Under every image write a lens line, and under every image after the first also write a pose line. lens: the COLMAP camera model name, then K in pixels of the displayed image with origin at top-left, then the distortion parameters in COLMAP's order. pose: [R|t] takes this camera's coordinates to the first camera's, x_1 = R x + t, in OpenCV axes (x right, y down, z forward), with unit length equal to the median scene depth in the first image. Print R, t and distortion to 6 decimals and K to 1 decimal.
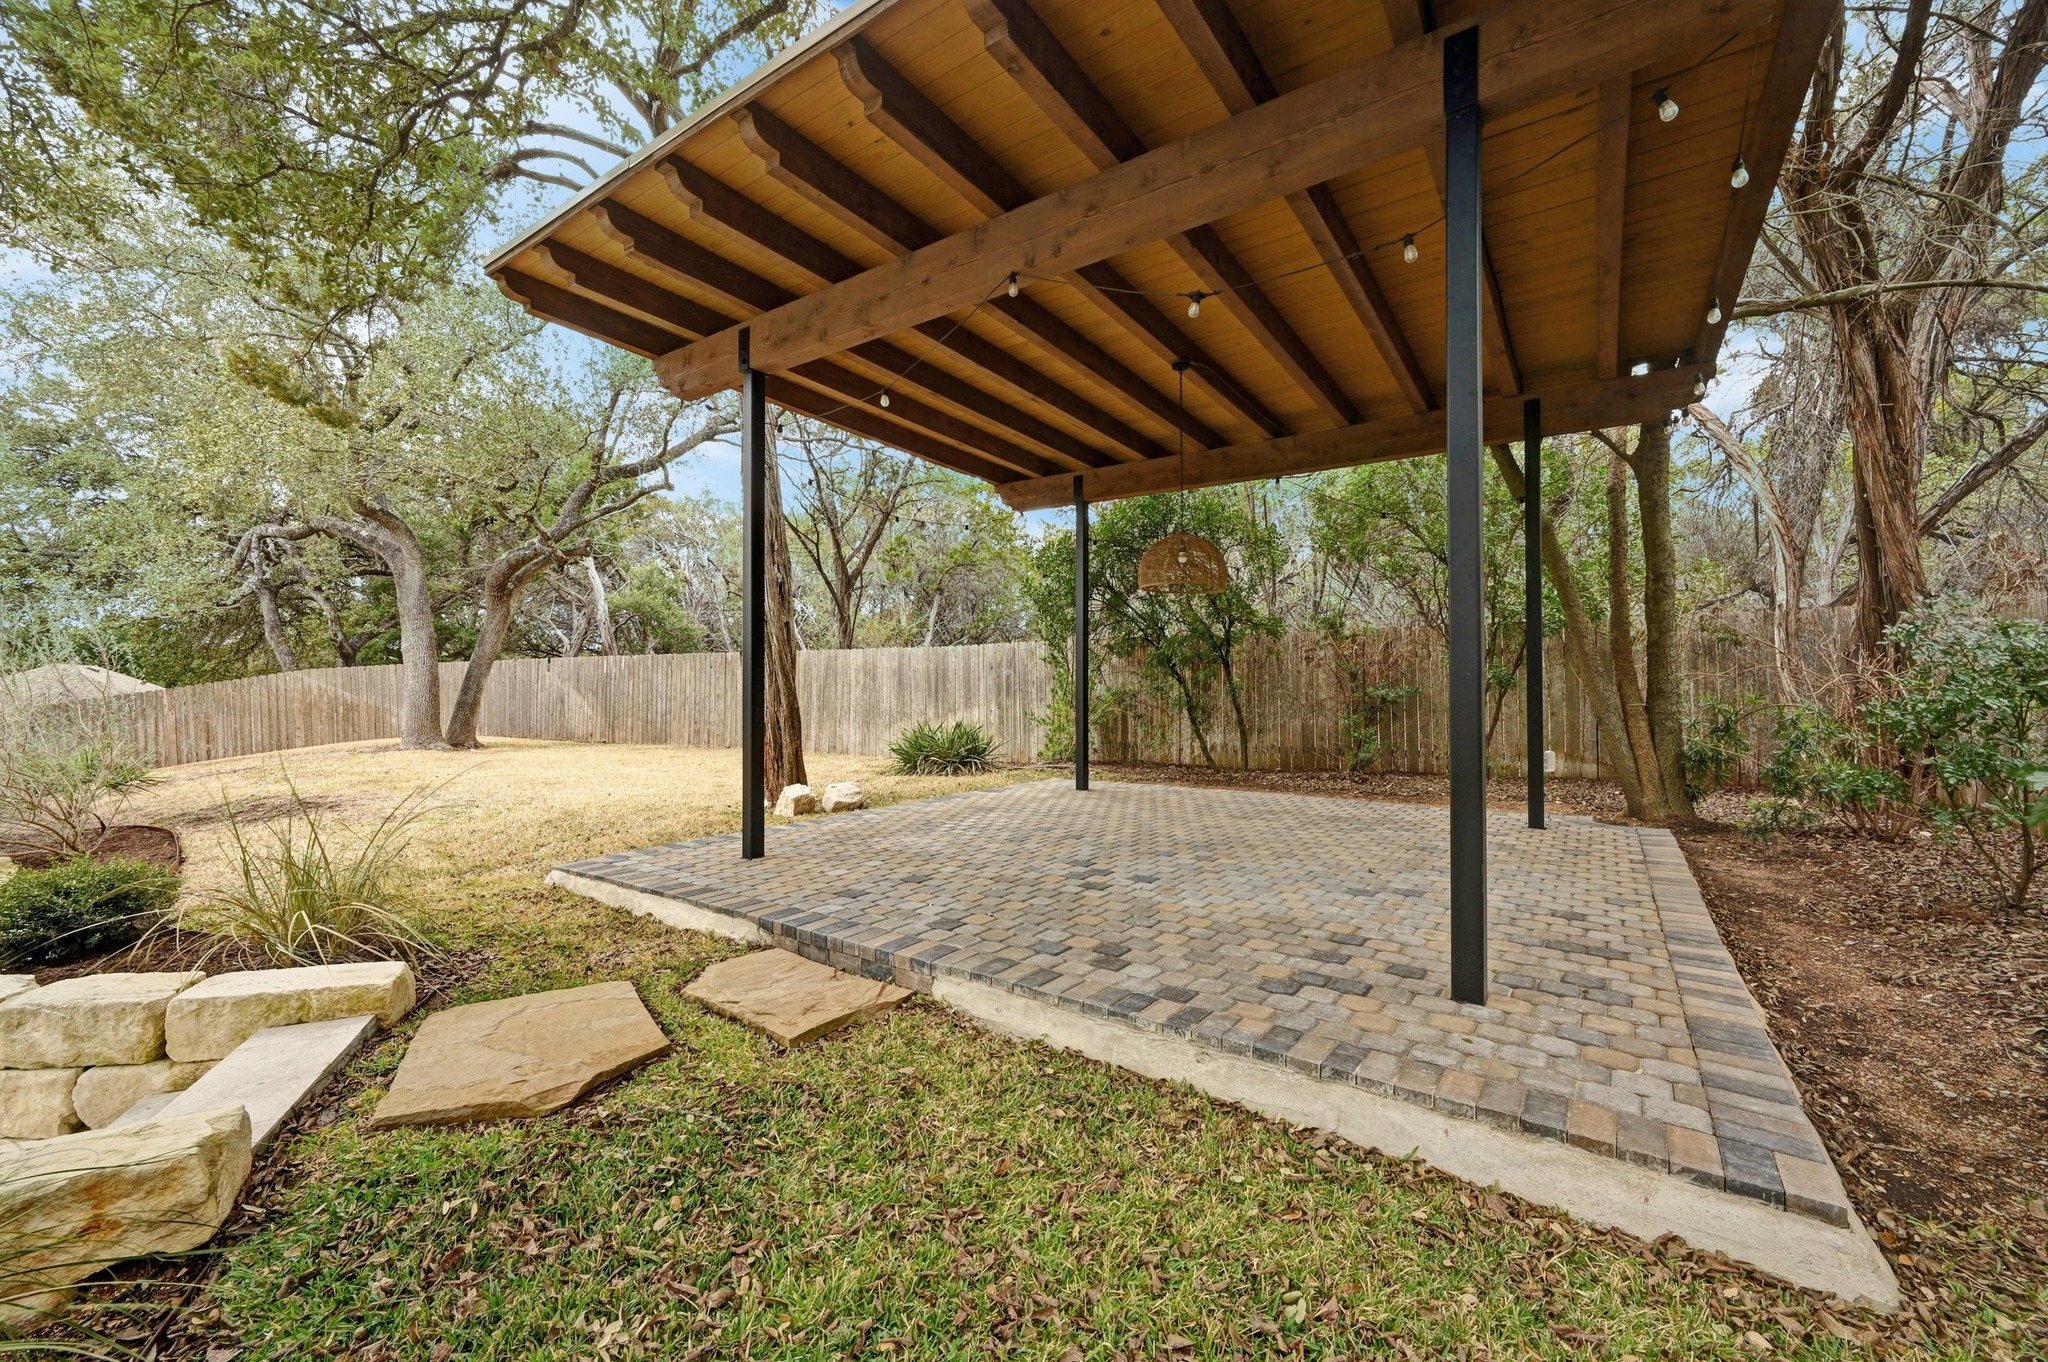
lens RADIAL K [[807.5, 0, 1028.4], [0, 807.5, 688.0], [0, 0, 1]] dist [0.002195, 0.000386]
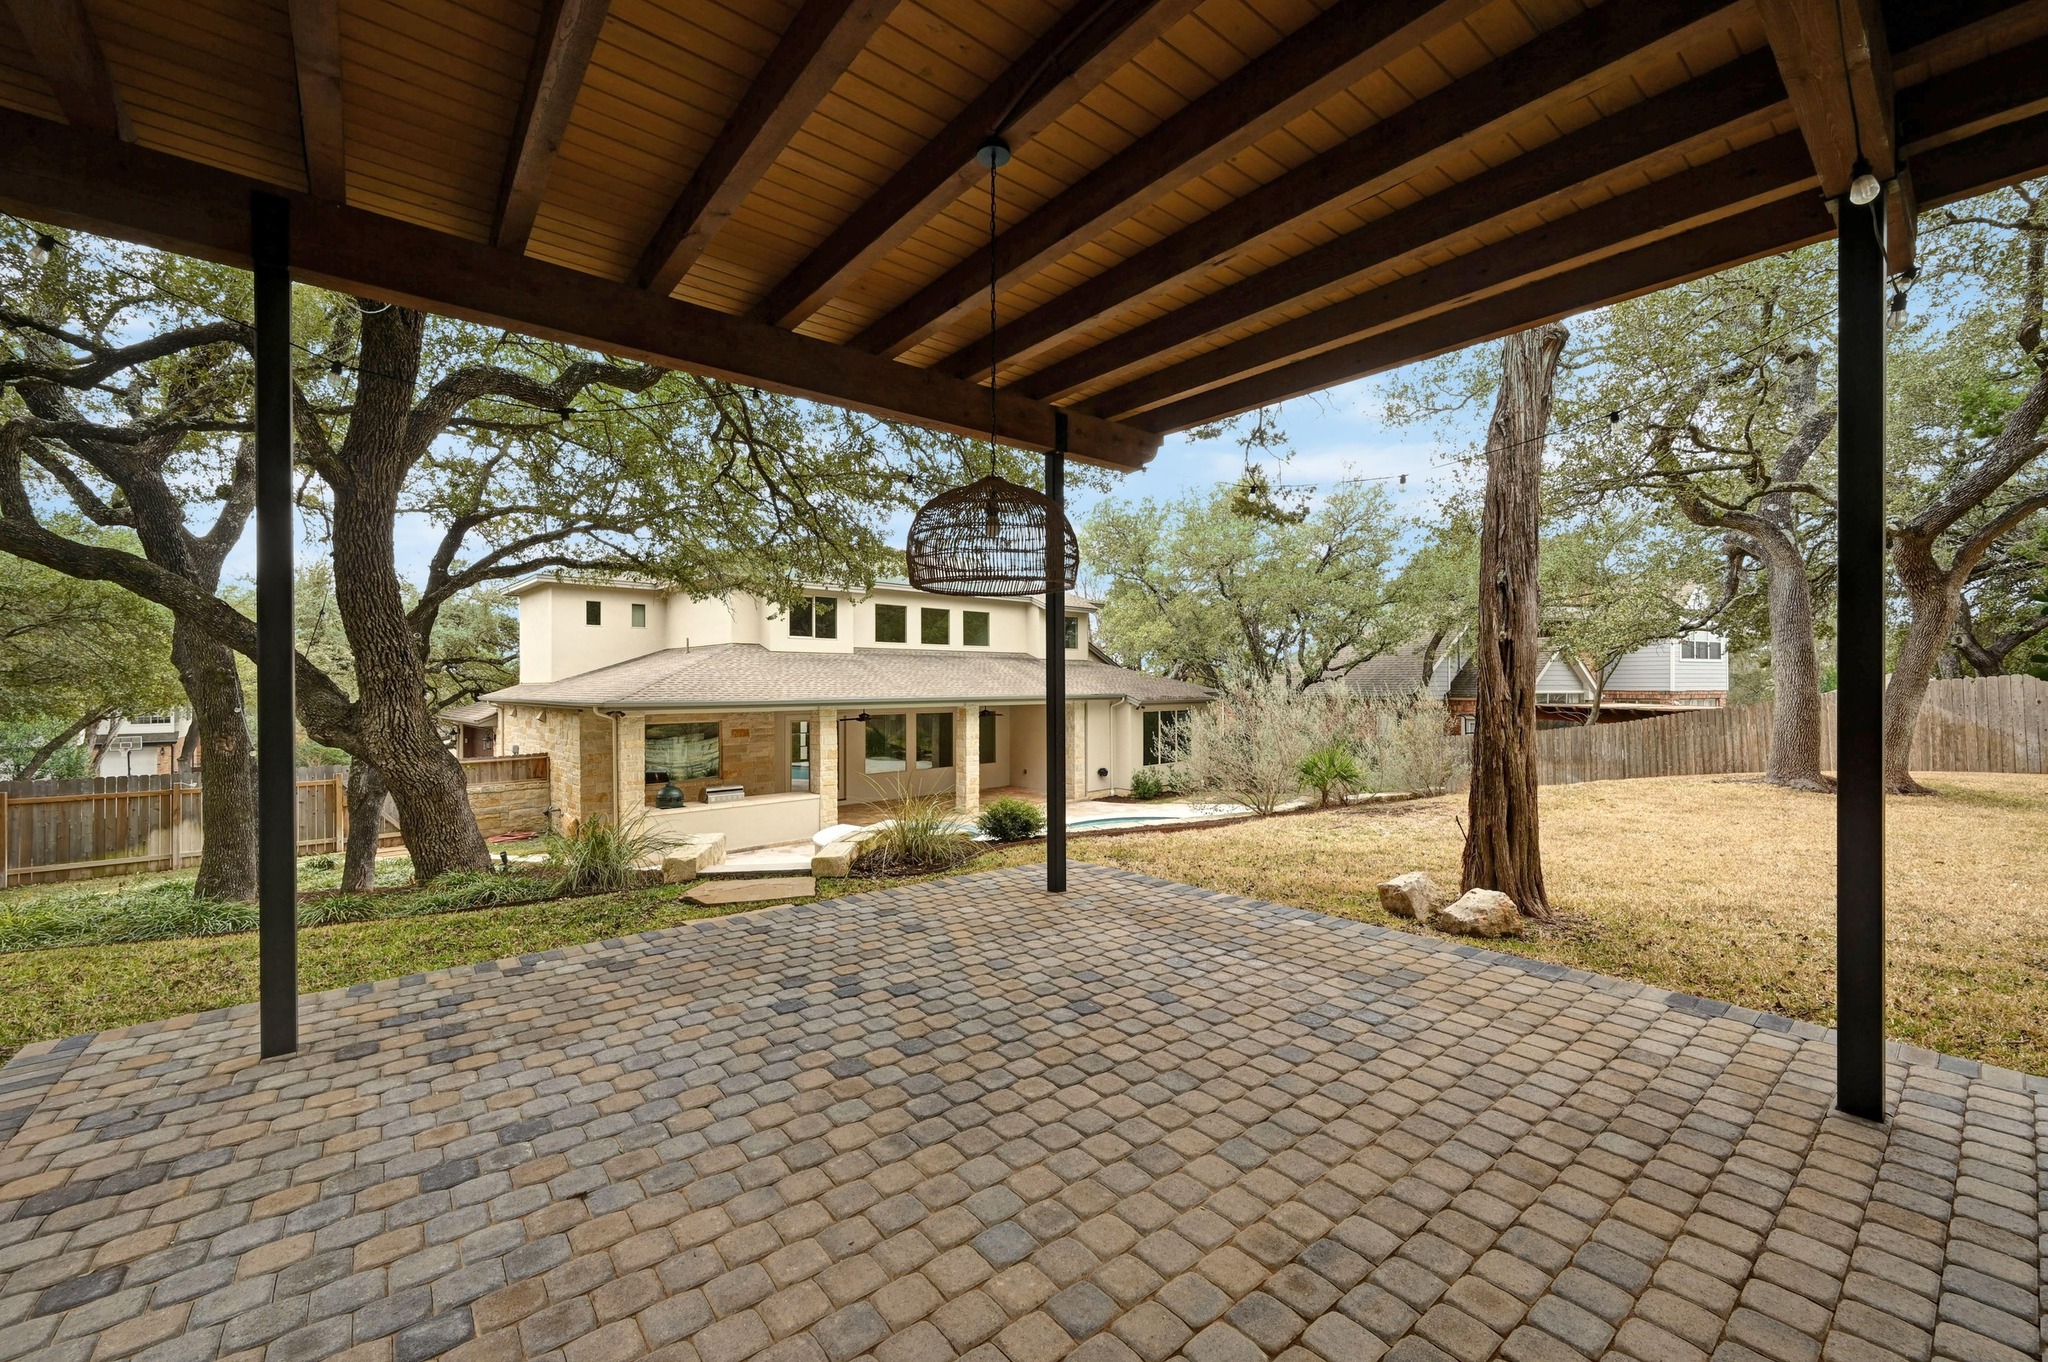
lens RADIAL K [[807.5, 0, 1028.4], [0, 807.5, 688.0], [0, 0, 1]] dist [0.002195, 0.000386]
pose [[-0.269772, -0.008164, -0.962890, 1.144794], [0.009058, 0.999898, -0.011016, -0.086499], [0.962882, -0.011694, -0.269671, 1.957317]]
